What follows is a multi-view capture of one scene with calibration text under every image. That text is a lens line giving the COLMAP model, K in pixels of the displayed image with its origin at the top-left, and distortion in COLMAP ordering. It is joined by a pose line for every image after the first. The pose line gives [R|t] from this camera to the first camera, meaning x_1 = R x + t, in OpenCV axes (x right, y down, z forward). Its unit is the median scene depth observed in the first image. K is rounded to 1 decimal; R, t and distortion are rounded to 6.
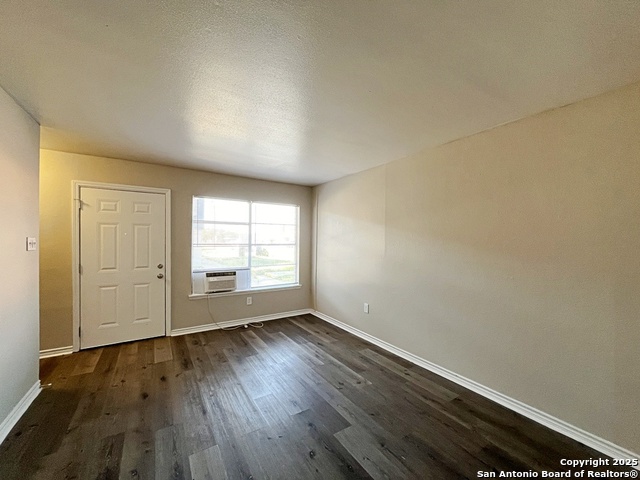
lens RADIAL K [[261.7, 0, 320.0], [0, 261.7, 240.0], [0, 0, 1]] dist [-0.000402, -0.000055]
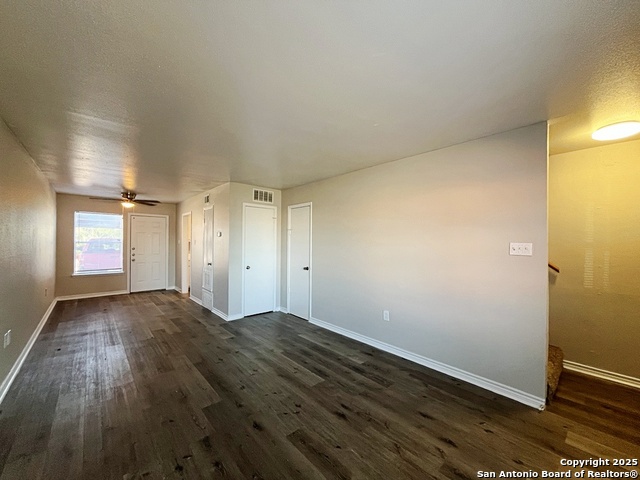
lens RADIAL K [[256.8, 0, 320.0], [0, 256.8, 240.0], [0, 0, 1]] dist [-0.002036, -0.000187]
pose [[-0.986873, -0.019058, -0.160372, -0.169239], [-0.019326, 0.999813, 0.000113, -0.006842], [0.160339, 0.003211, -0.987057, 1.992997]]
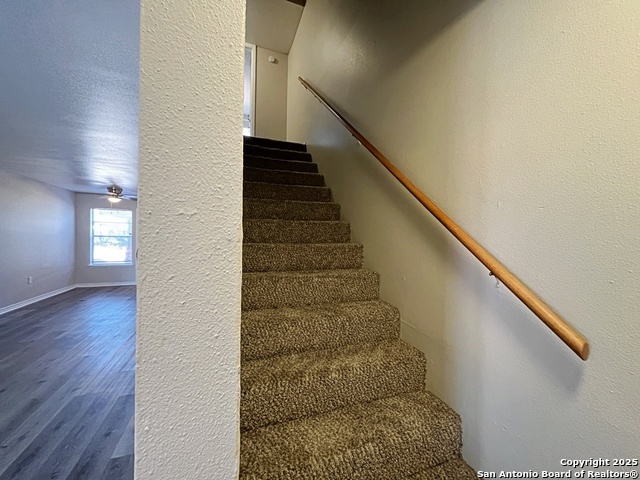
lens RADIAL K [[256.8, 0, 320.0], [0, 256.8, 240.0], [0, 0, 1]] dist [-0.002036, -0.000187]
pose [[-0.977748, -0.027337, 0.207995, -1.367454], [-0.023218, 0.999483, 0.022222, -0.013250], [-0.208495, 0.016898, -0.977877, 1.250836]]
